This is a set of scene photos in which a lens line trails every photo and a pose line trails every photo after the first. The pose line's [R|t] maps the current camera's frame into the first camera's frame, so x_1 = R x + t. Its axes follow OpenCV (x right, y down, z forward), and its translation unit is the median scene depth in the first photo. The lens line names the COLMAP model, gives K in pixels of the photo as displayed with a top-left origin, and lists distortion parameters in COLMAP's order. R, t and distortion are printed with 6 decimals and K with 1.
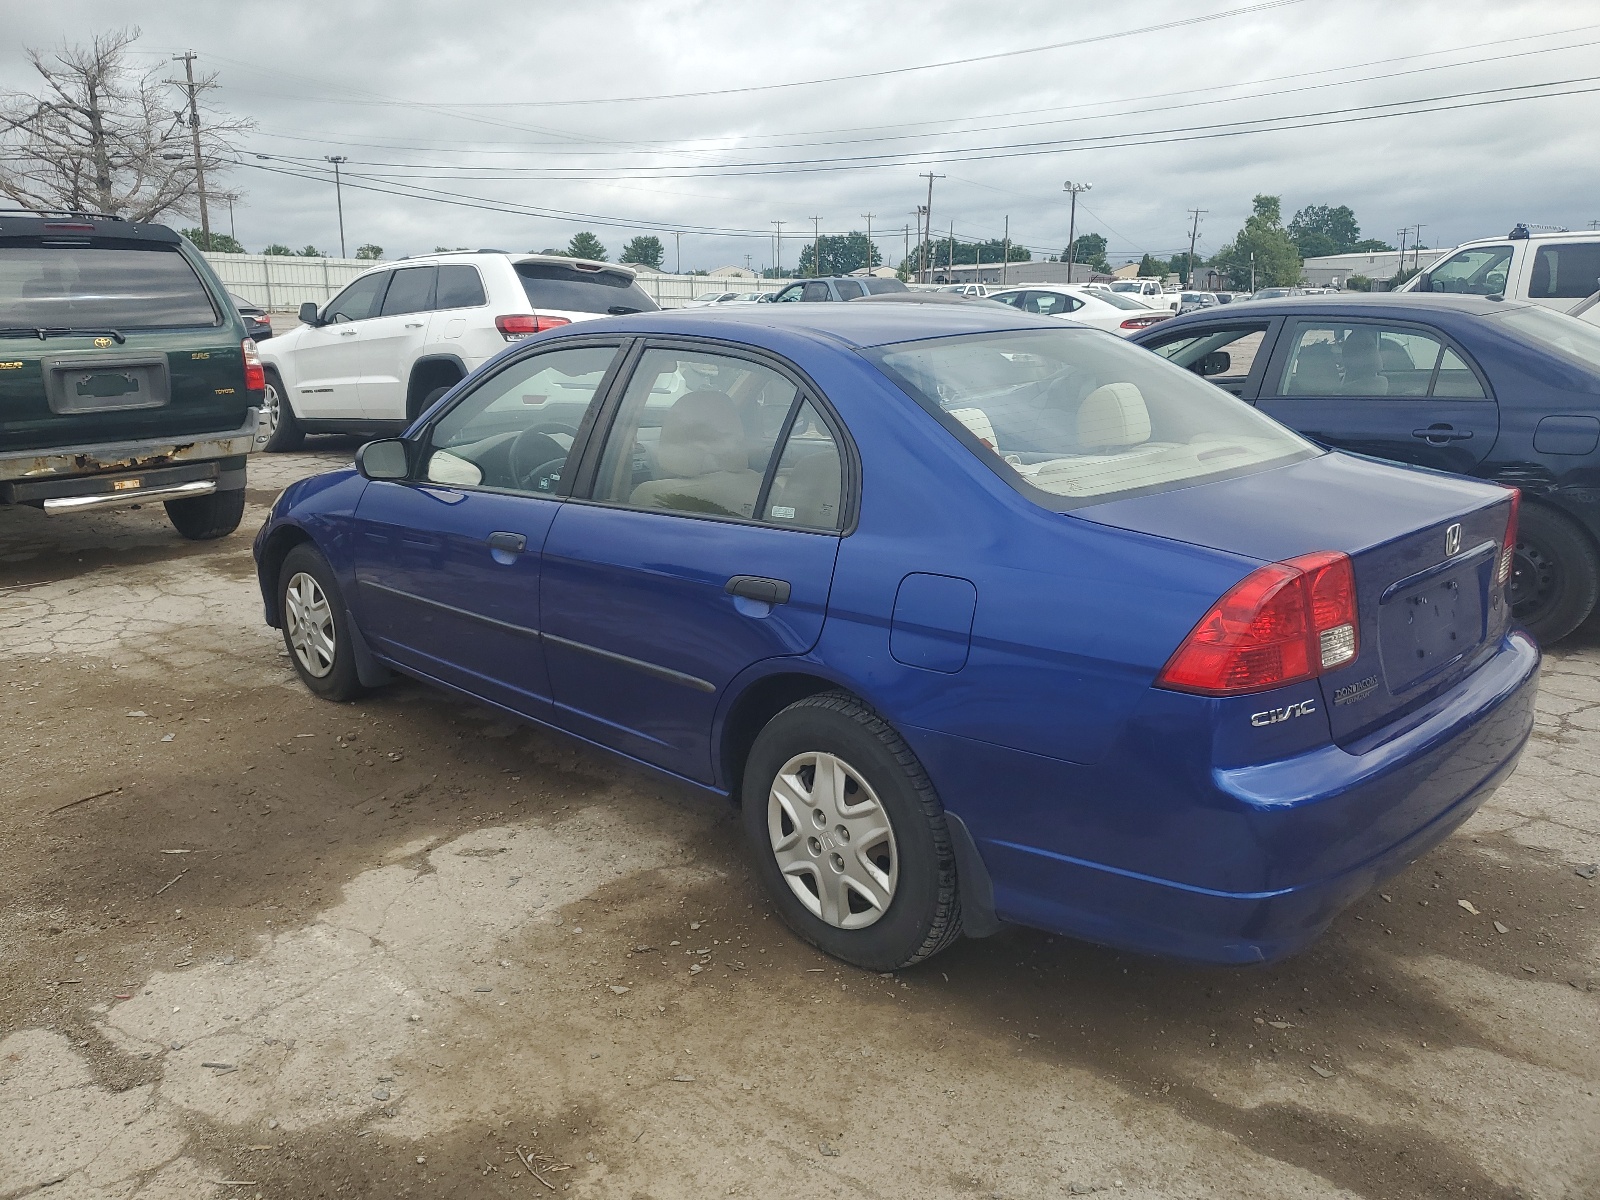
lens RADIAL K [[1242.1, 0, 772.1], [0, 1242.1, 596.9], [0, 0, 1]] dist [-0.003890, 0.036422]
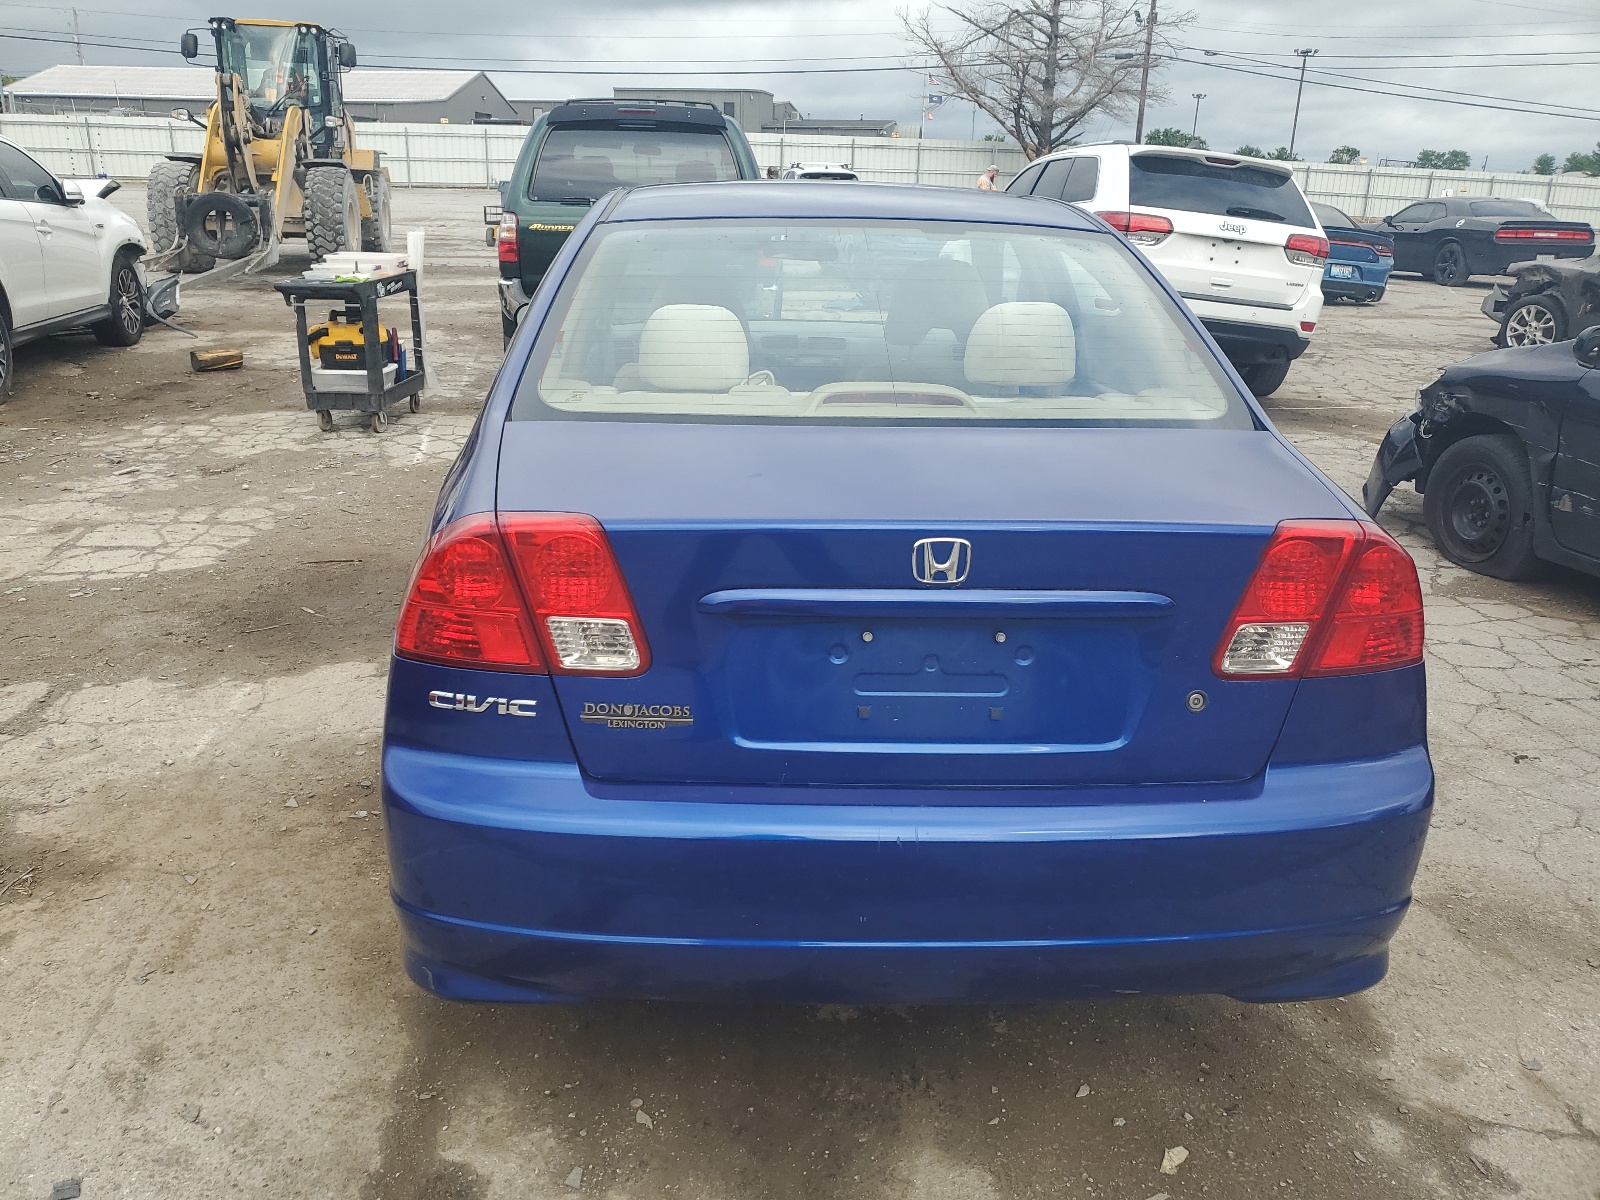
lens RADIAL K [[1242.1, 0, 772.1], [0, 1242.1, 596.9], [0, 0, 1]] dist [-0.003890, 0.036422]
pose [[0.751551, 0.236293, -0.615903, 0.578387], [-0.191764, 0.971583, 0.138752, -0.065434], [0.631187, 0.013829, 0.775507, 0.291337]]
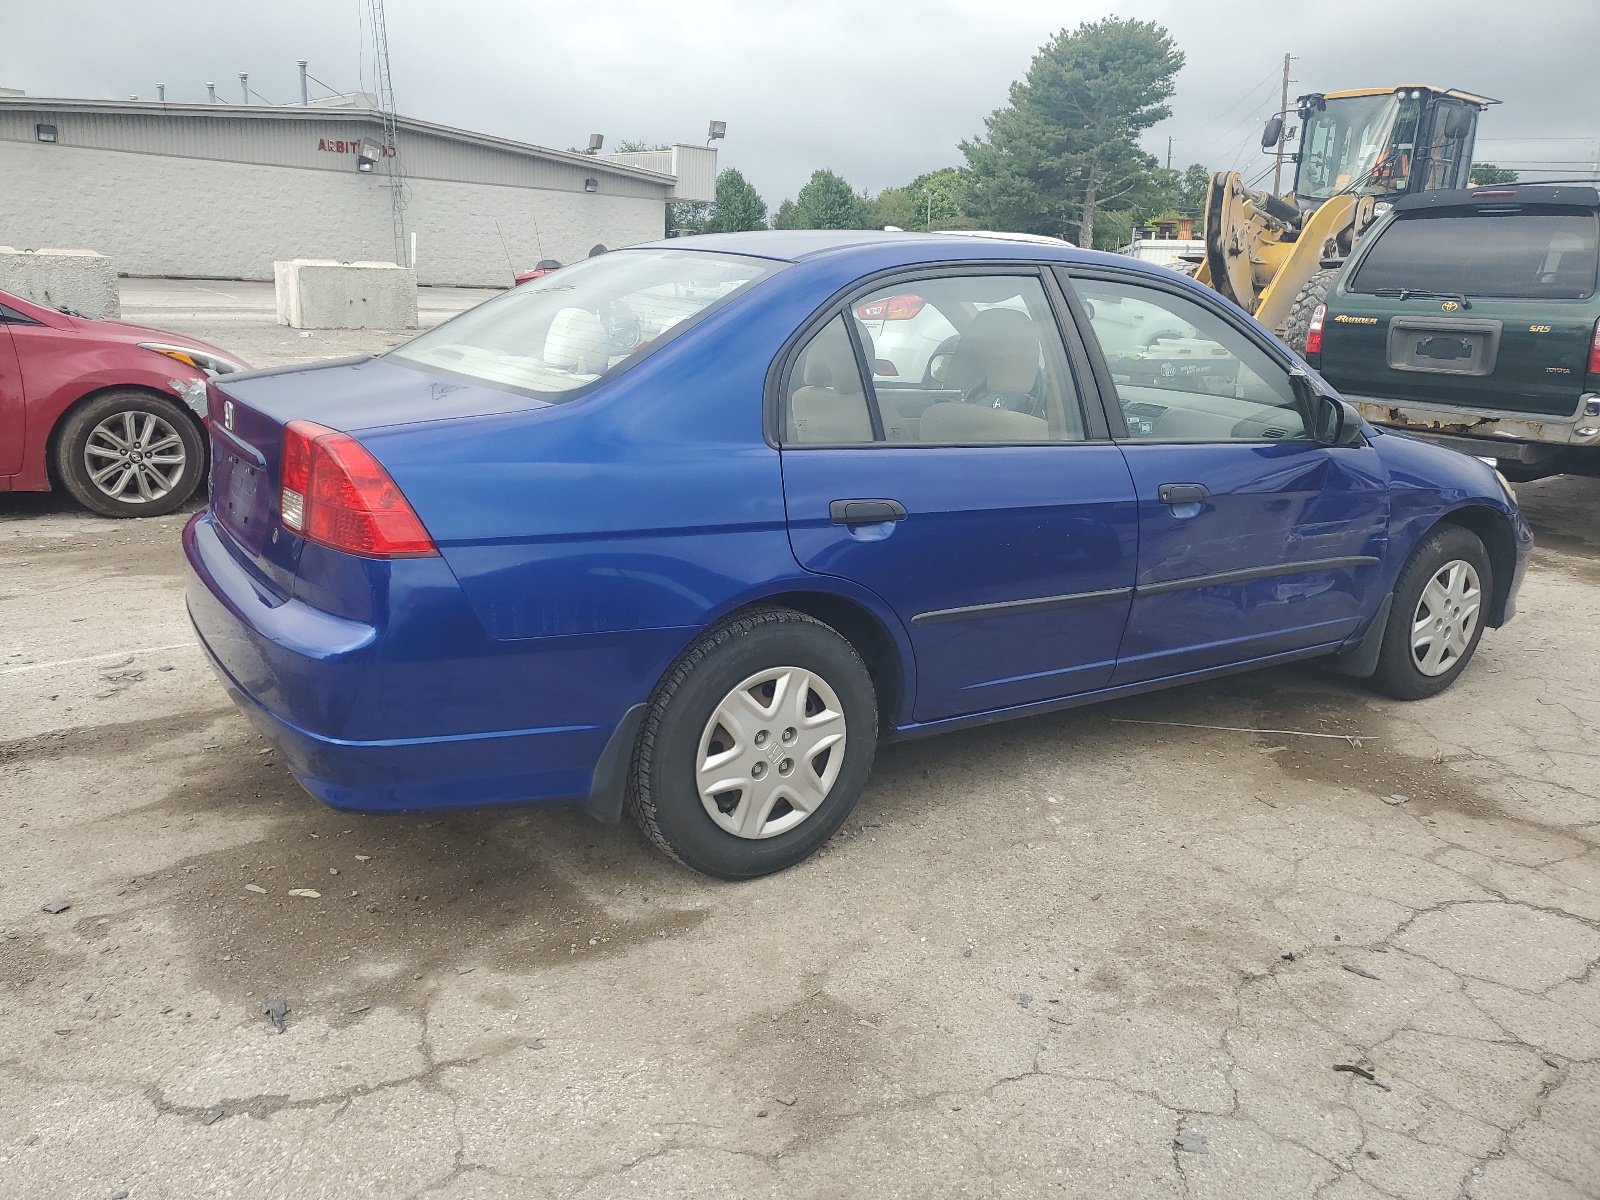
lens RADIAL K [[1242.1, 0, 772.1], [0, 1242.1, 596.9], [0, 0, 1]] dist [-0.003890, 0.036422]
pose [[-0.196451, 0.257343, -0.946140, 1.008368], [-0.270409, 0.913304, 0.304557, -0.238246], [0.942489, 0.315675, -0.109832, 1.063861]]
